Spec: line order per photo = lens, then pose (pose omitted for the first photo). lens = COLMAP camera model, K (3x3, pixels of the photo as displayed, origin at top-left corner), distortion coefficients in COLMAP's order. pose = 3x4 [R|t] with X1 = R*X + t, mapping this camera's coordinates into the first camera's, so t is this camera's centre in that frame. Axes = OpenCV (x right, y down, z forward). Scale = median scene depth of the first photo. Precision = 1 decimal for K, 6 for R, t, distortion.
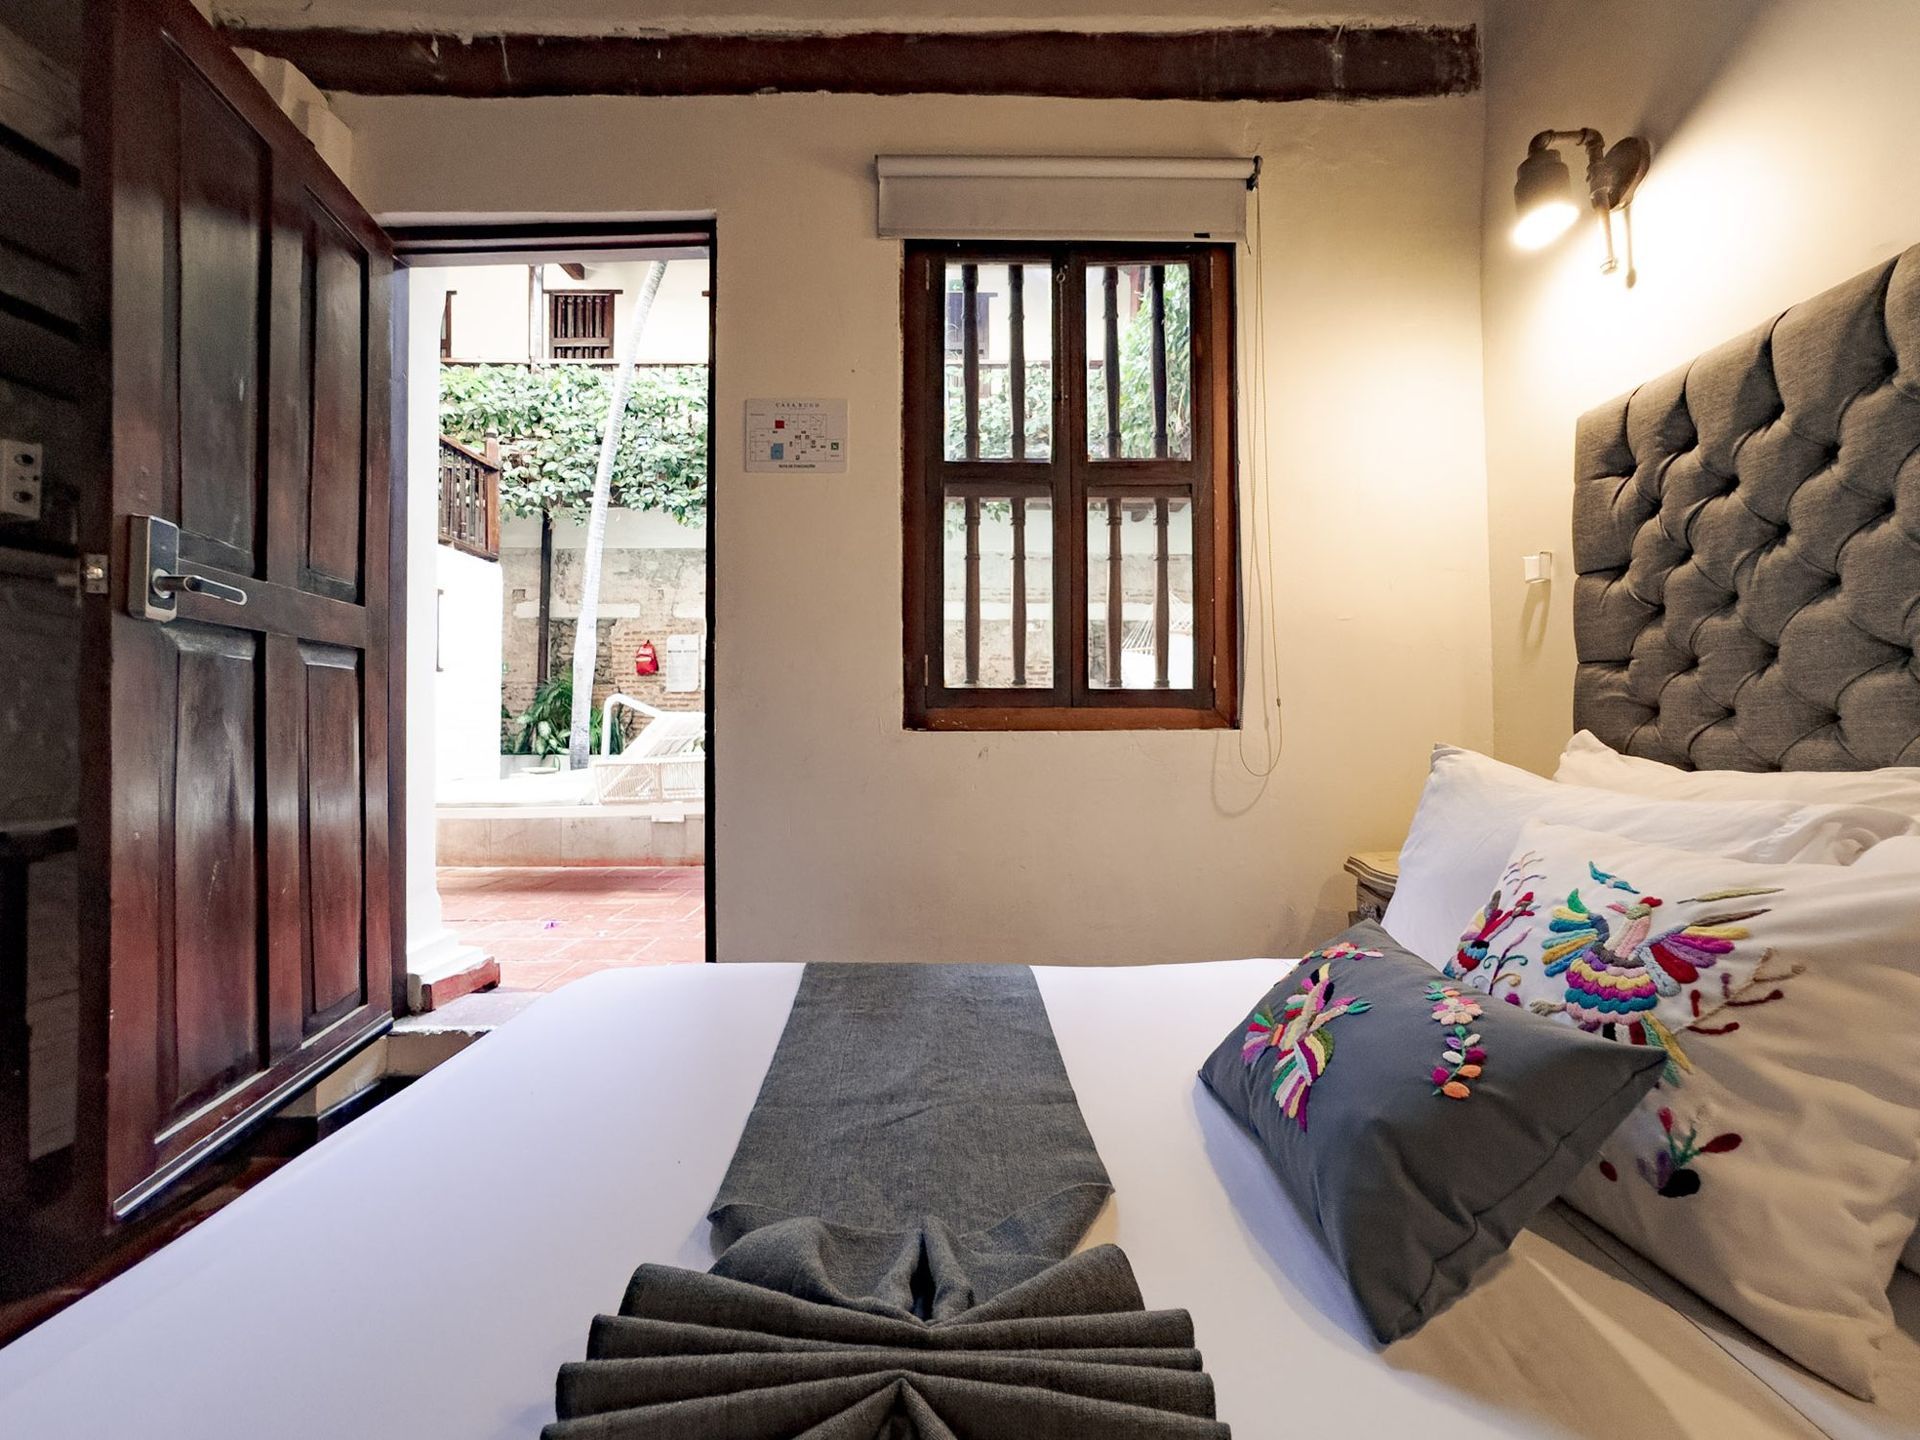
lens RADIAL K [[779.1, 0, 951.5], [0, 779.1, 713.4], [0, 0, 1]] dist [-0.039059, 0.018277]
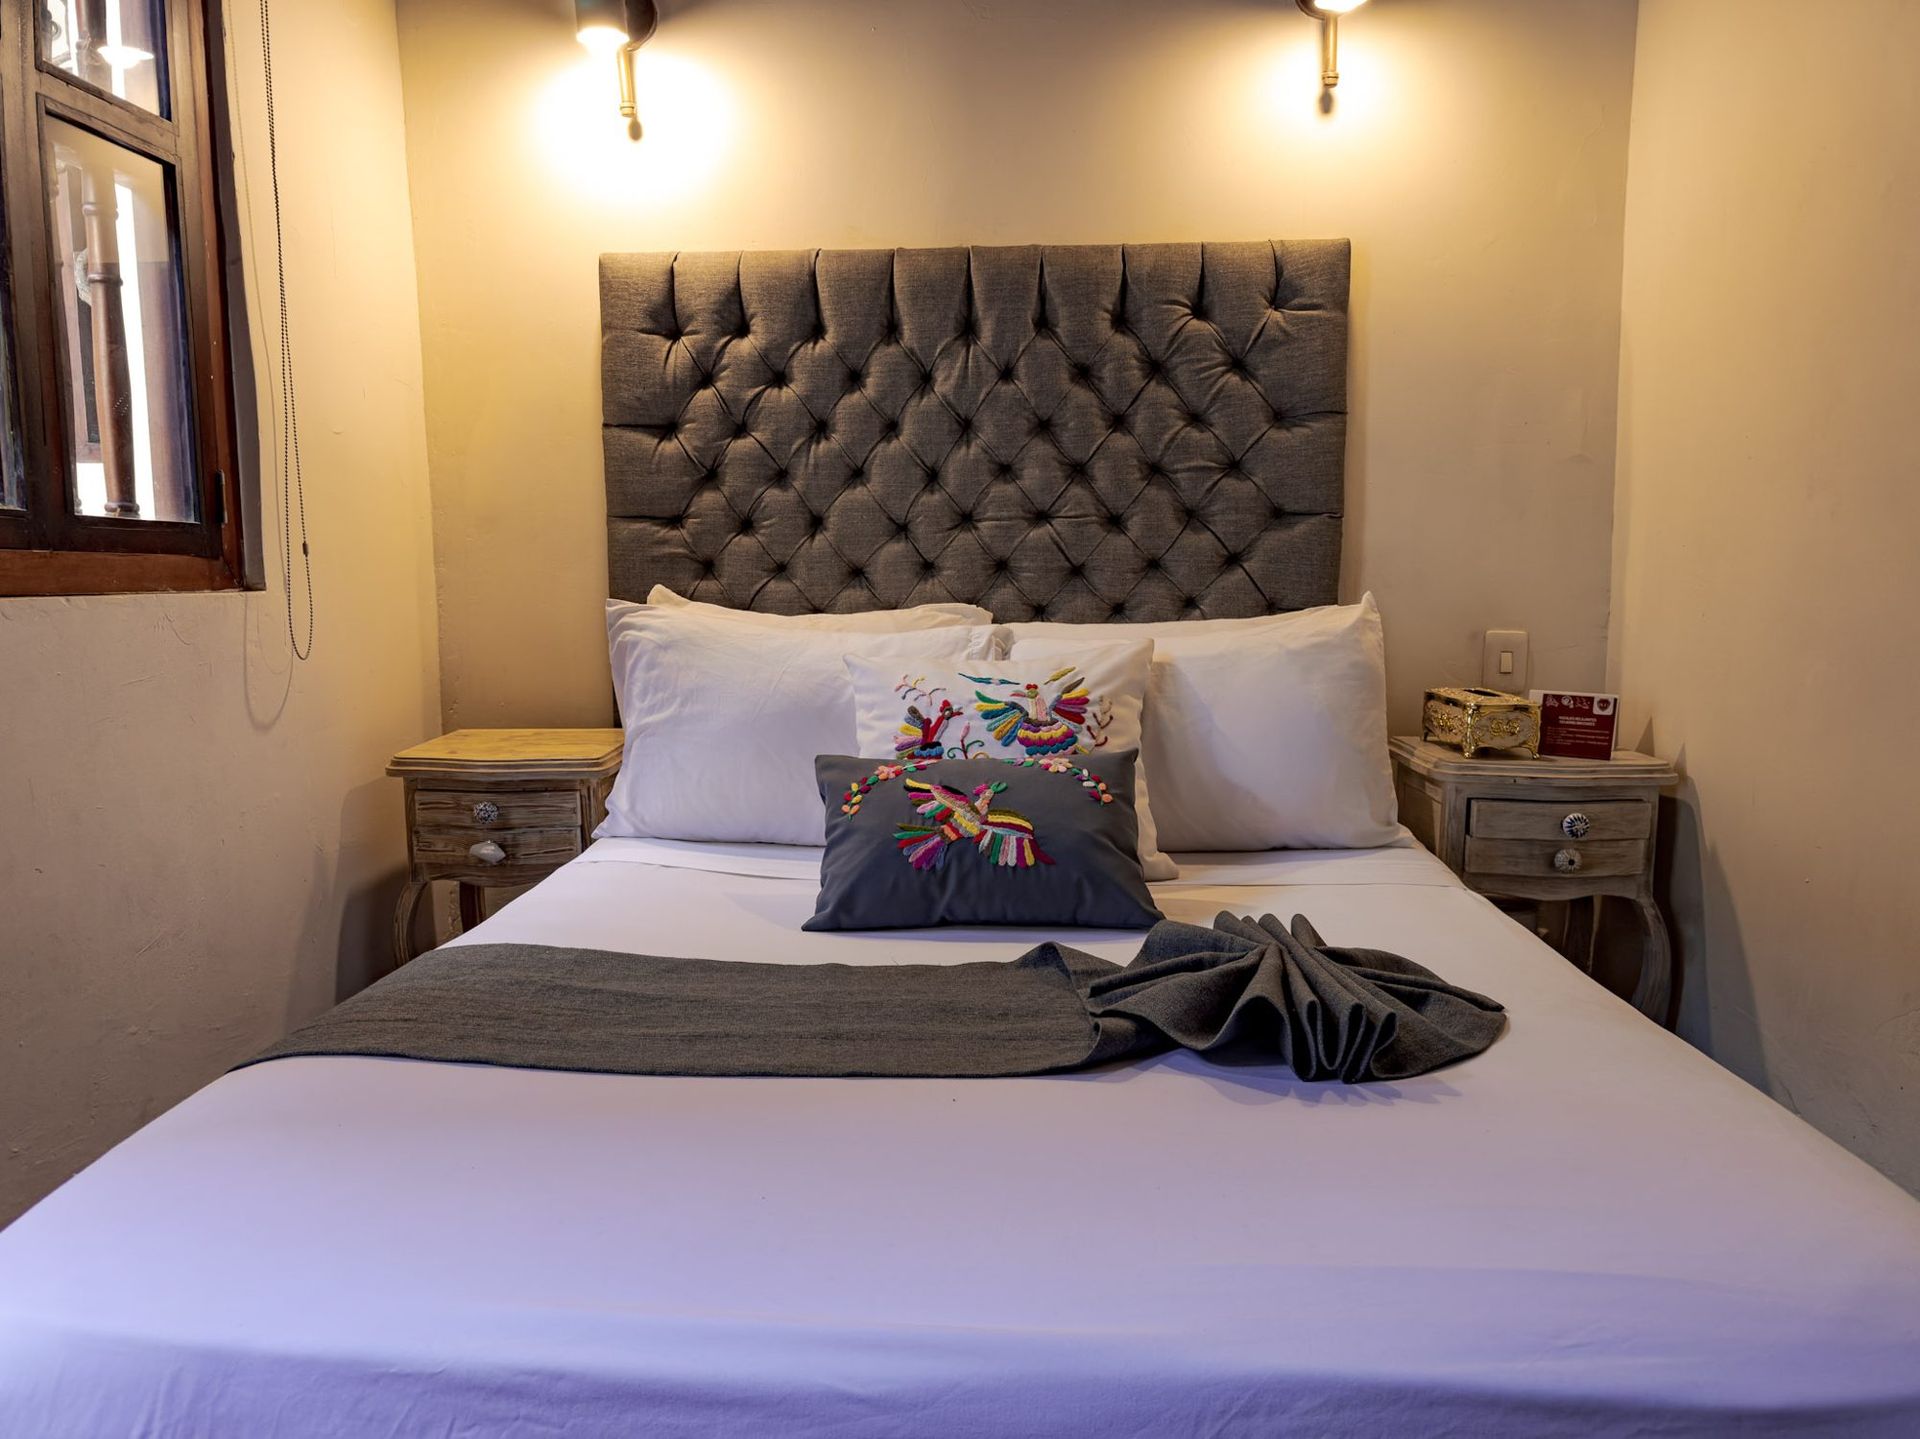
lens RADIAL K [[1317.6, 0, 955.5], [0, 1317.6, 691.9], [0, 0, 1]] dist [0.029868, -0.000739]
pose [[0.087104, -0.086467, 0.992440, -0.956207], [-0.003411, 0.996194, 0.087094, 0.009425], [-0.996193, -0.010971, 0.086477, 0.480462]]
